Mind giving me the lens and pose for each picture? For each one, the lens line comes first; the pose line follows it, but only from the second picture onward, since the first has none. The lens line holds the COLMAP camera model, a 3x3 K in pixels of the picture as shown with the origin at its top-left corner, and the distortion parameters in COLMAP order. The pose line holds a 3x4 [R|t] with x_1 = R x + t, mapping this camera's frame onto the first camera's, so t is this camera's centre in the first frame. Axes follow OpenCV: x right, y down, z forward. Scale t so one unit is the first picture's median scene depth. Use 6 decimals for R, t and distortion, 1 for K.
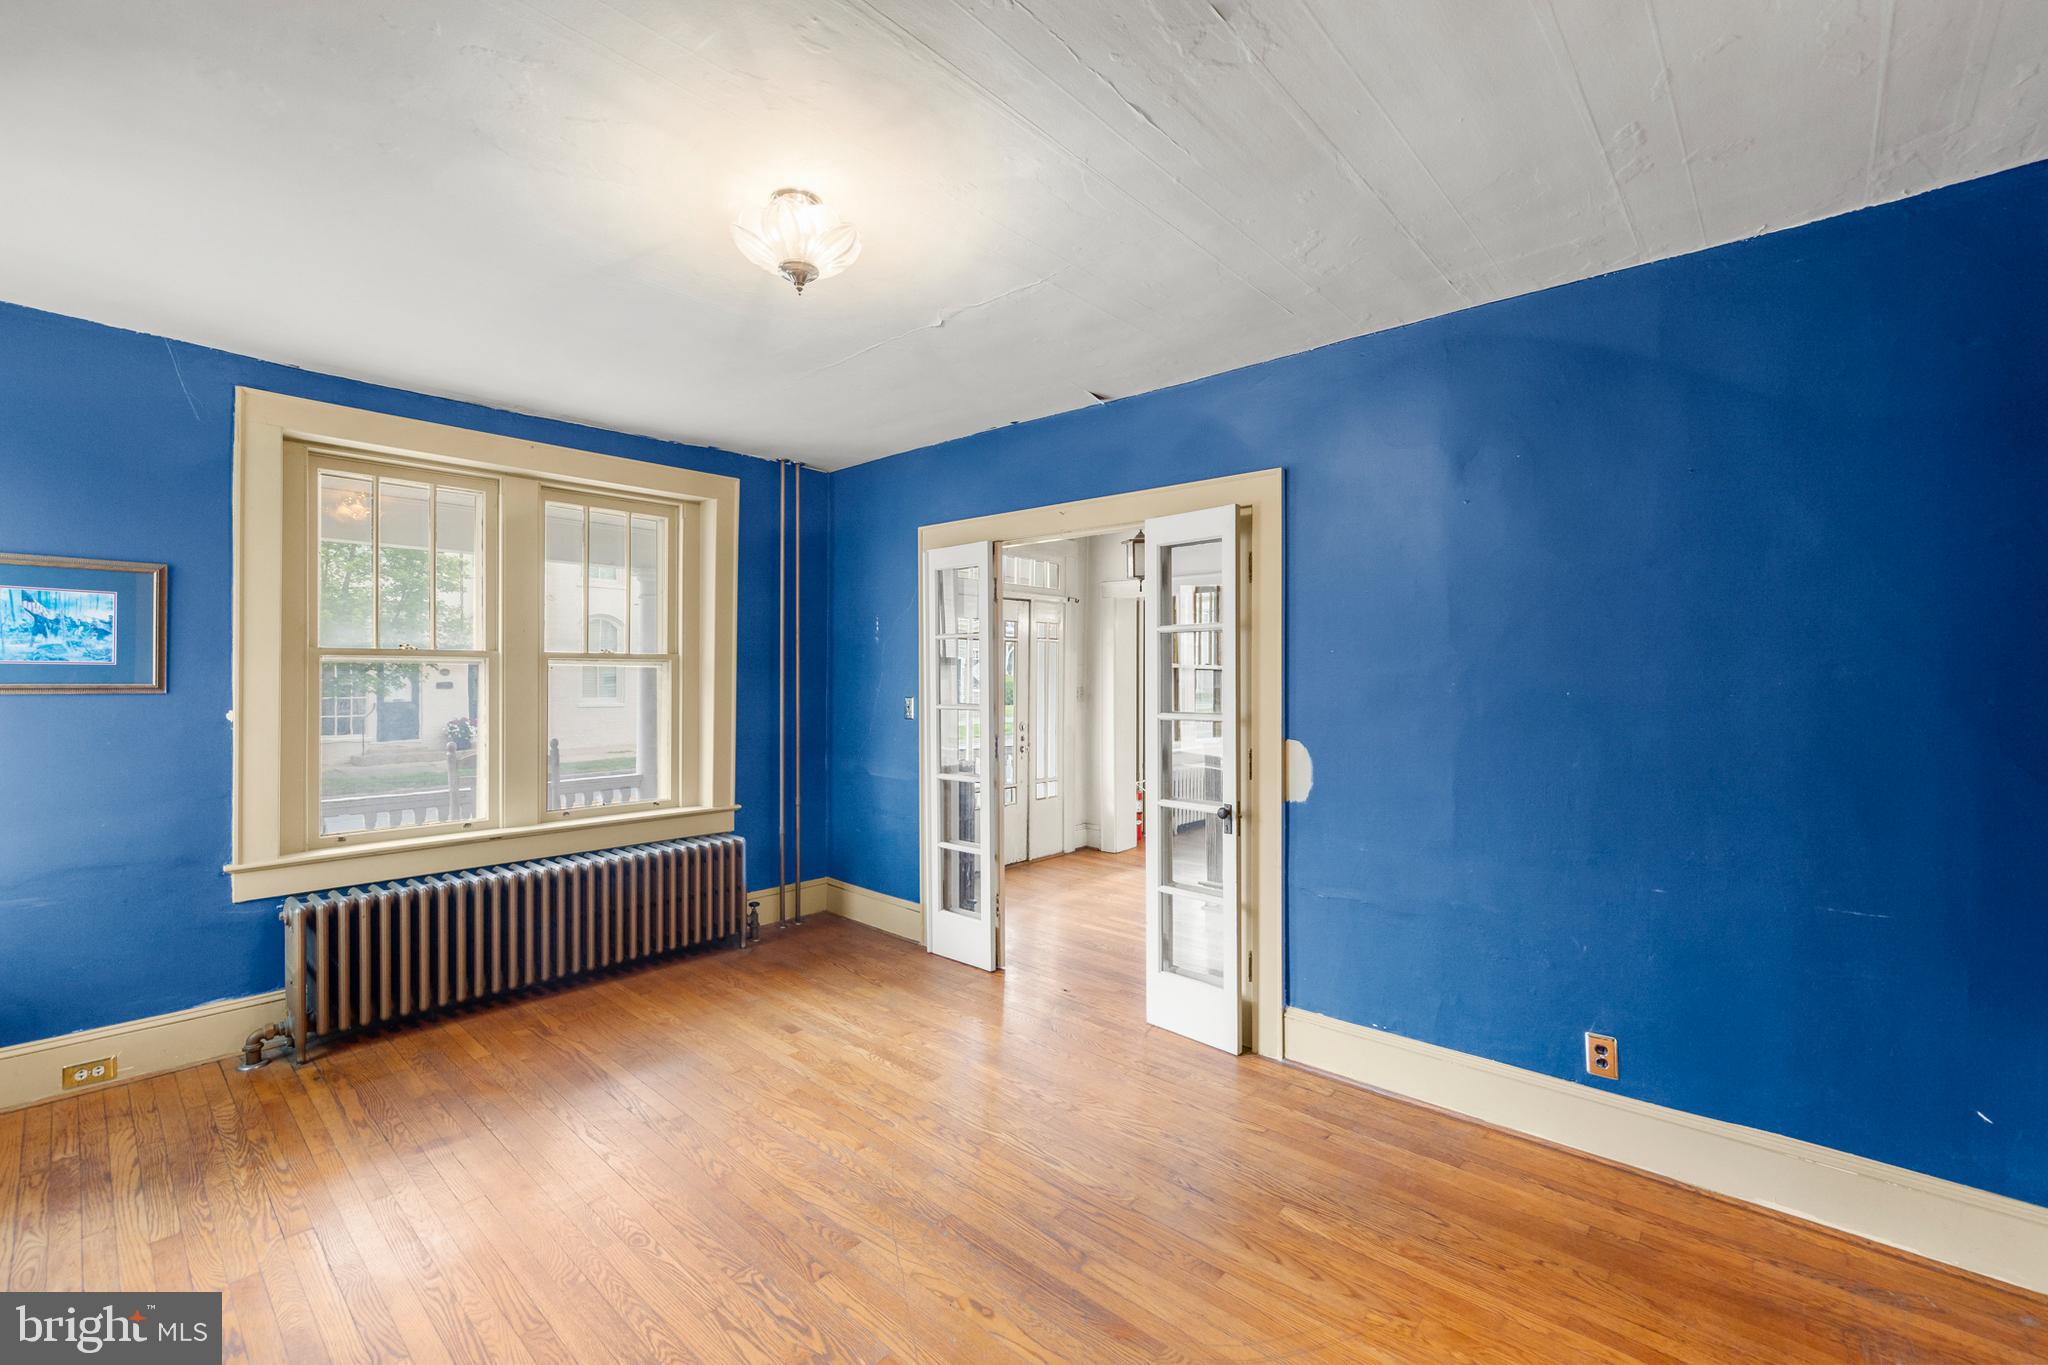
lens RADIAL K [[869.4, 0, 1041.4], [0, 869.4, 670.8], [0, 0, 1]] dist [0.008141, 0.000051]
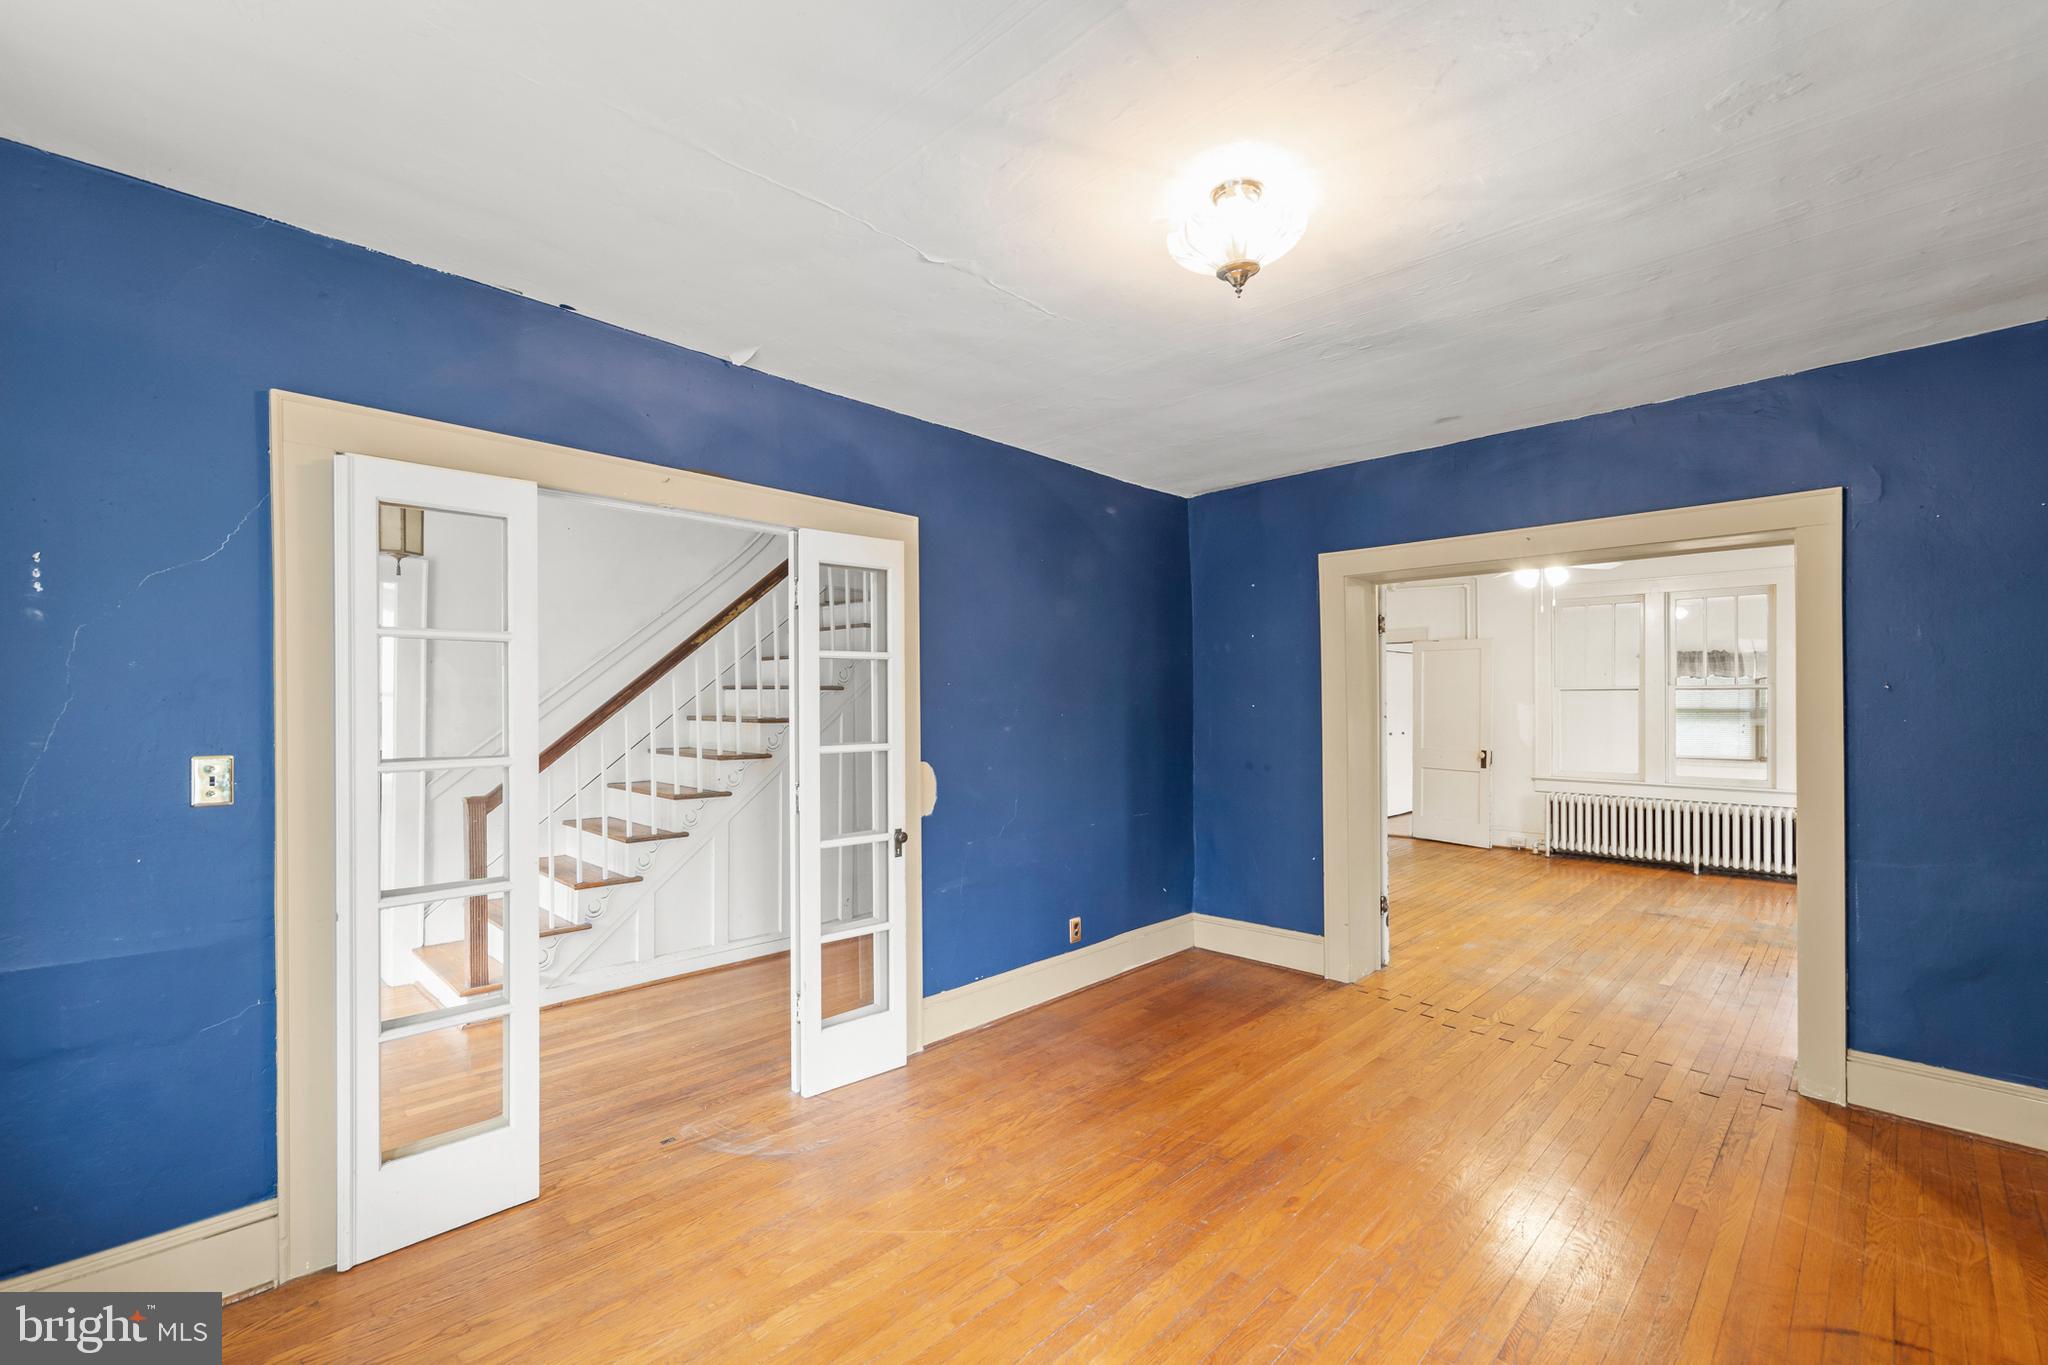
lens RADIAL K [[869.4, 0, 1036.1], [0, 869.4, 694.0], [0, 0, 1]] dist [0.008141, 0.000051]
pose [[0.041626, 0.005955, 0.999116, -0.836867], [-0.007036, 0.999959, -0.005666, -0.002967], [-0.999108, -0.006794, 0.041667, 0.811738]]
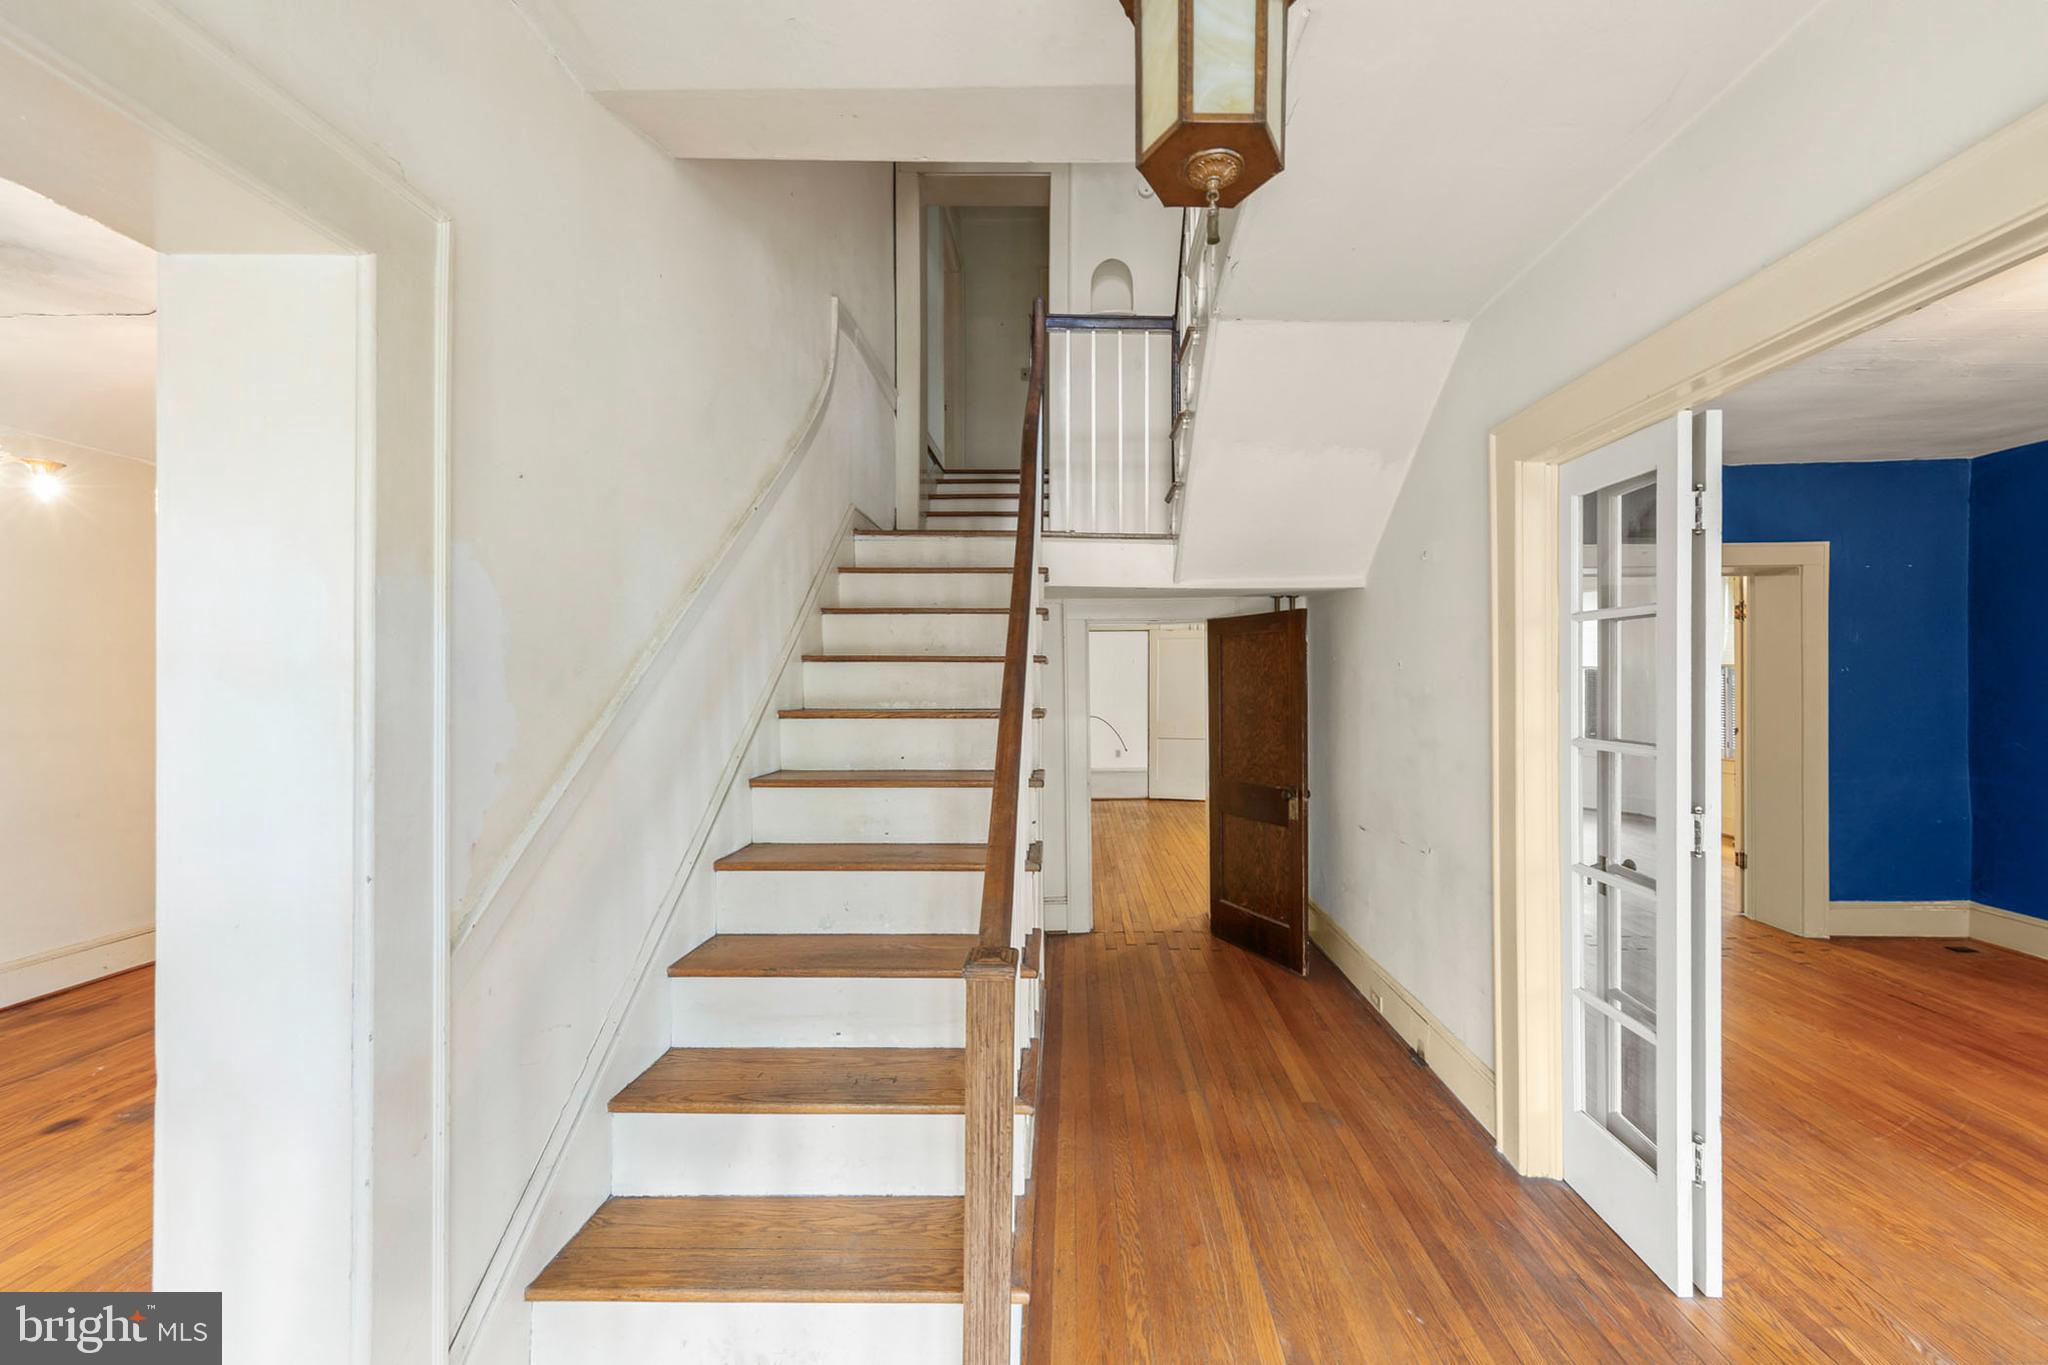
lens RADIAL K [[766.8, 0, 1026.4], [0, 766.8, 682.5], [0, 0, 1]] dist [0.006127, -0.000244]
pose [[-0.645248, 0.002240, 0.763970, 0.031379], [0.001168, 0.999997, -0.001946, -0.000360], [-0.763973, -0.000363, -0.645249, 1.865848]]
